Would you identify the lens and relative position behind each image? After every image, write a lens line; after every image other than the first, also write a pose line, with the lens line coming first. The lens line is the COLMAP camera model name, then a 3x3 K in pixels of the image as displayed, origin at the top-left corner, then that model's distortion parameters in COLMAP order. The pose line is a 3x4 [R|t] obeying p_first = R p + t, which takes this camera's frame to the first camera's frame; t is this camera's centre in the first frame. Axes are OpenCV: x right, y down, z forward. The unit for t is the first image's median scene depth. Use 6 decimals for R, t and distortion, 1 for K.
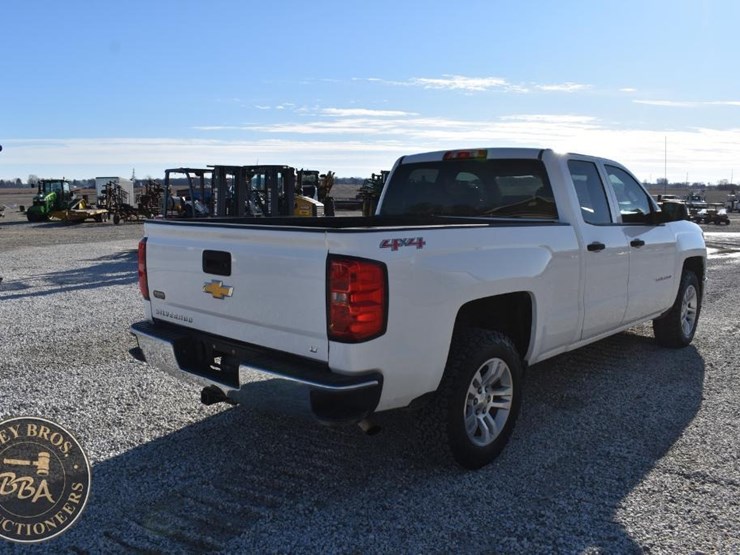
lens RADIAL K [[649.1, 0, 370.5], [0, 649.1, 281.5], [0, 0, 1]] dist [-0.093349, 0.013964]
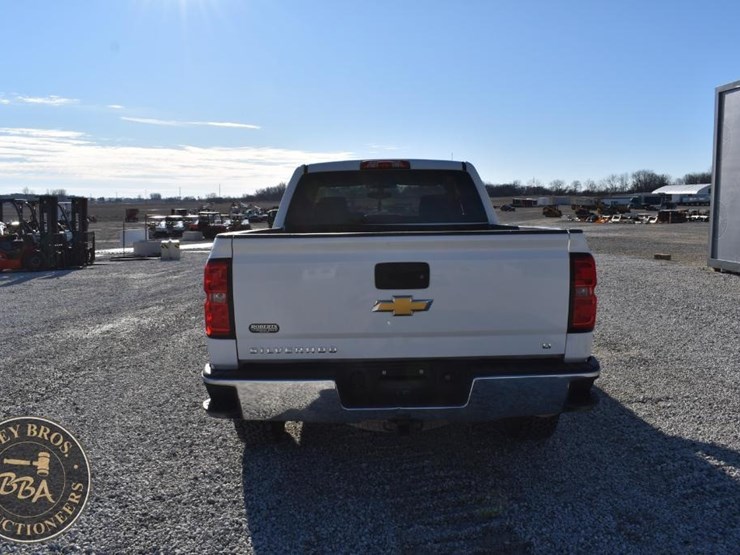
lens RADIAL K [[649.1, 0, 369.1], [0, 649.1, 280.0], [0, 0, 1]] dist [-0.093349, 0.013964]
pose [[0.733369, -0.089161, 0.673959, -0.654188], [0.107290, 0.994118, 0.014770, -0.030916], [-0.671312, 0.061477, 0.738621, 0.274199]]
